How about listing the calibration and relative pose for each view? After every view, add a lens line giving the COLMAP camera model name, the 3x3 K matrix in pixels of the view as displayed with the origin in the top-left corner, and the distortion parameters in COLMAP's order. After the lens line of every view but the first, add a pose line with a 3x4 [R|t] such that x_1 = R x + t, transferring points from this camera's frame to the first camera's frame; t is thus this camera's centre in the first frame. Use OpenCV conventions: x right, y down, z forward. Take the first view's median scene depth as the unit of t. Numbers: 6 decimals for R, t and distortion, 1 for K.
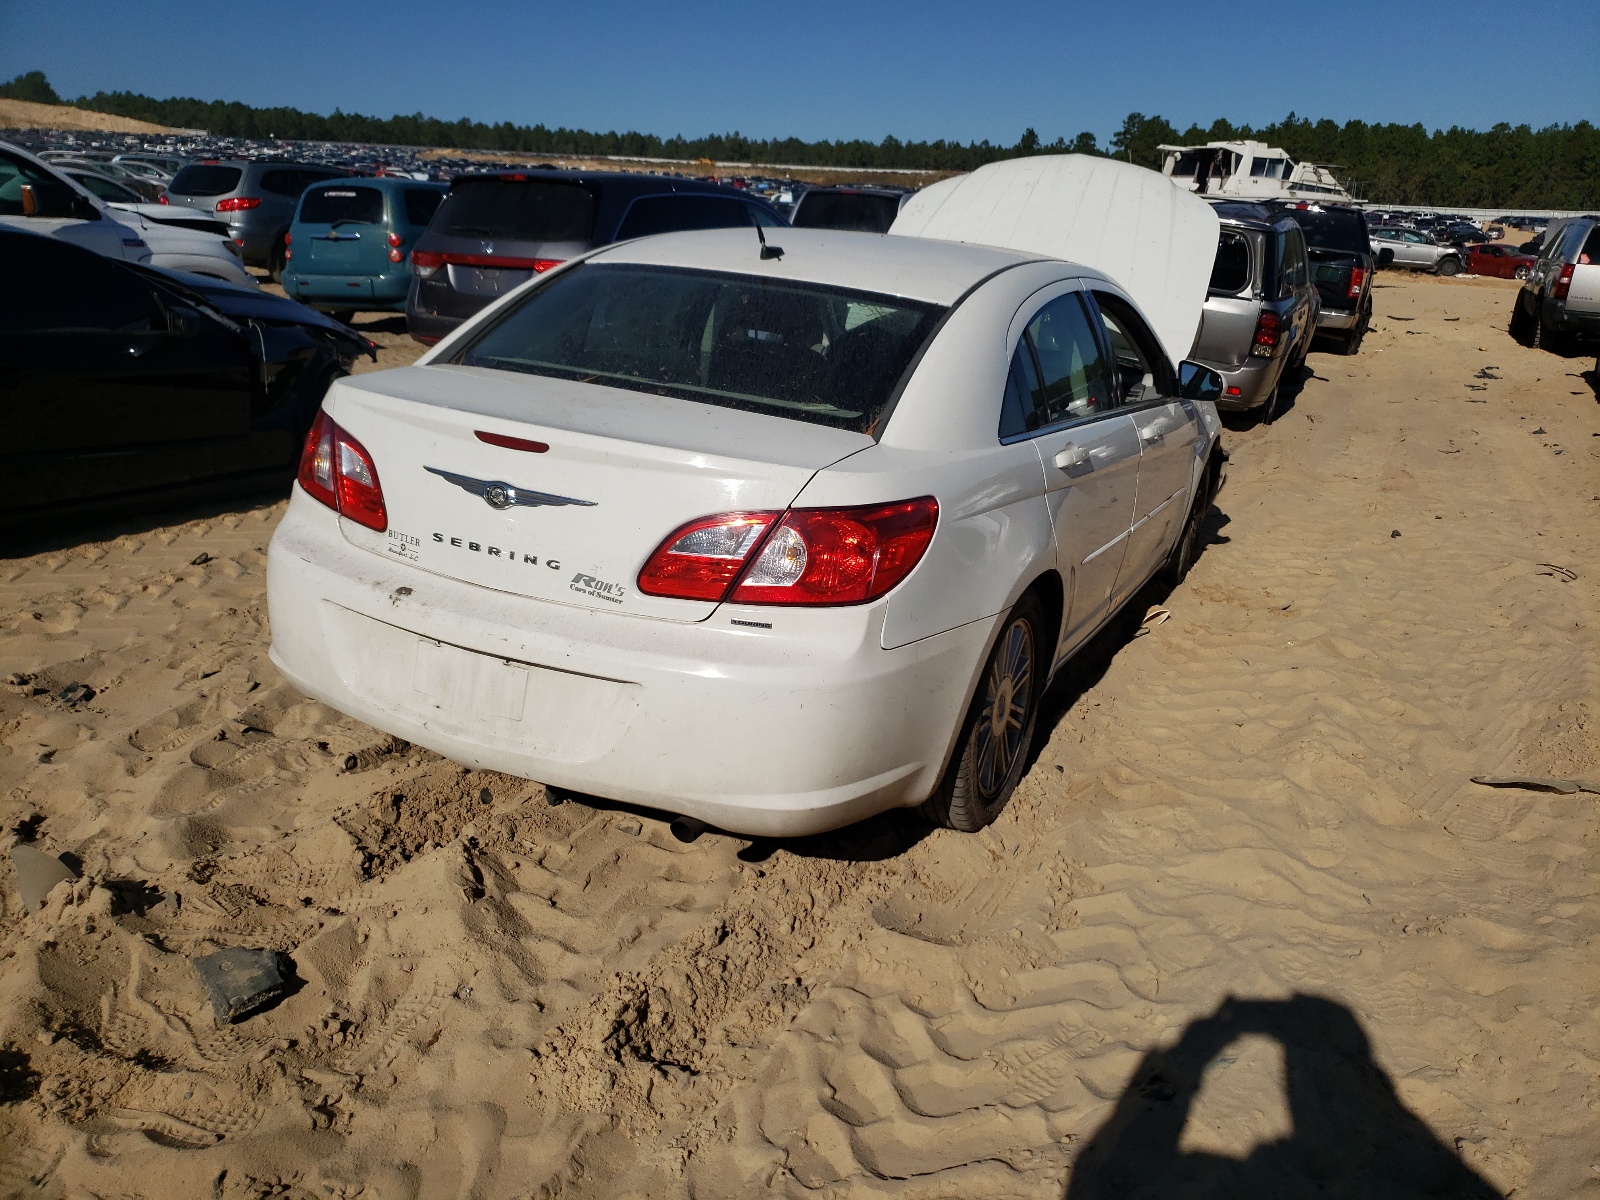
lens RADIAL K [[1212.7, 0, 800.0], [0, 1212.7, 600.0], [0, 0, 1]] dist [0.034484, -0.000180]
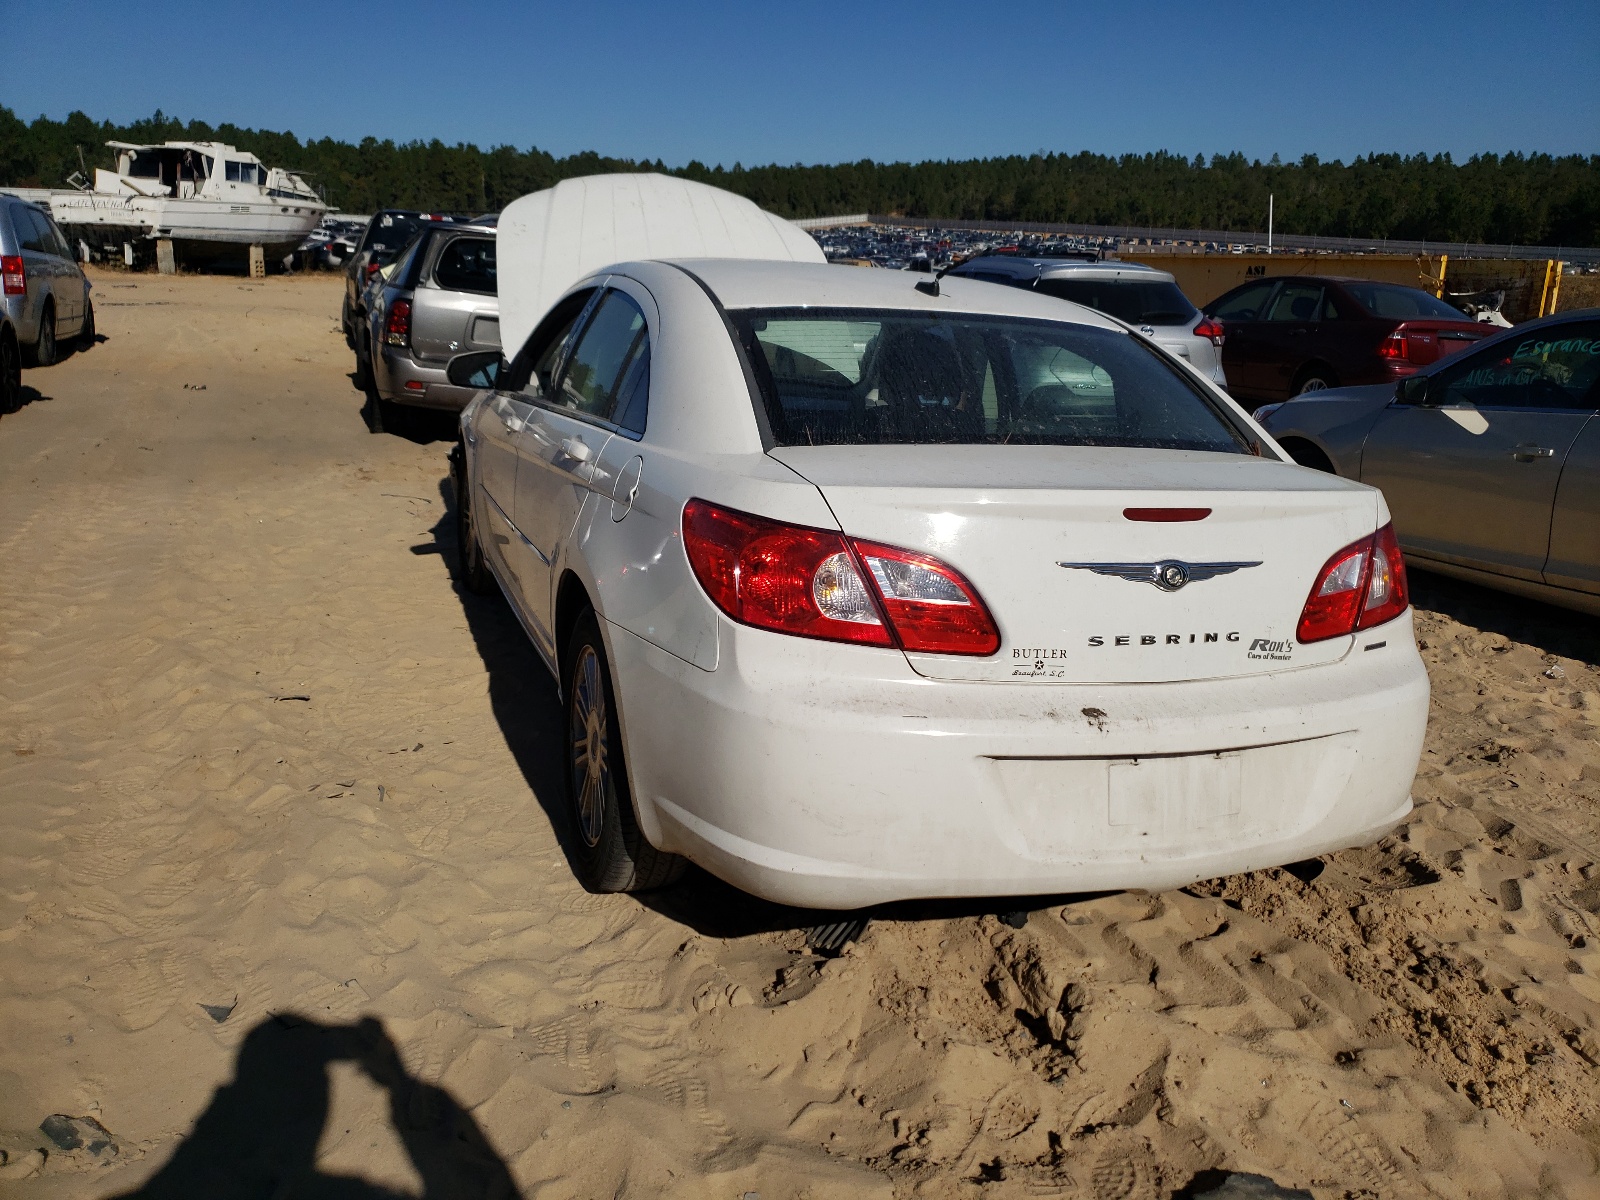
lens RADIAL K [[1237.1, 0, 800.0], [0, 1237.1, 600.0], [0, 0, 1]] dist [0.036936, 0.002230]
pose [[0.718996, -0.204484, 0.664252, -0.900725], [0.211444, 0.974793, 0.071211, -0.163930], [-0.662070, 0.089251, 0.744109, 0.441289]]
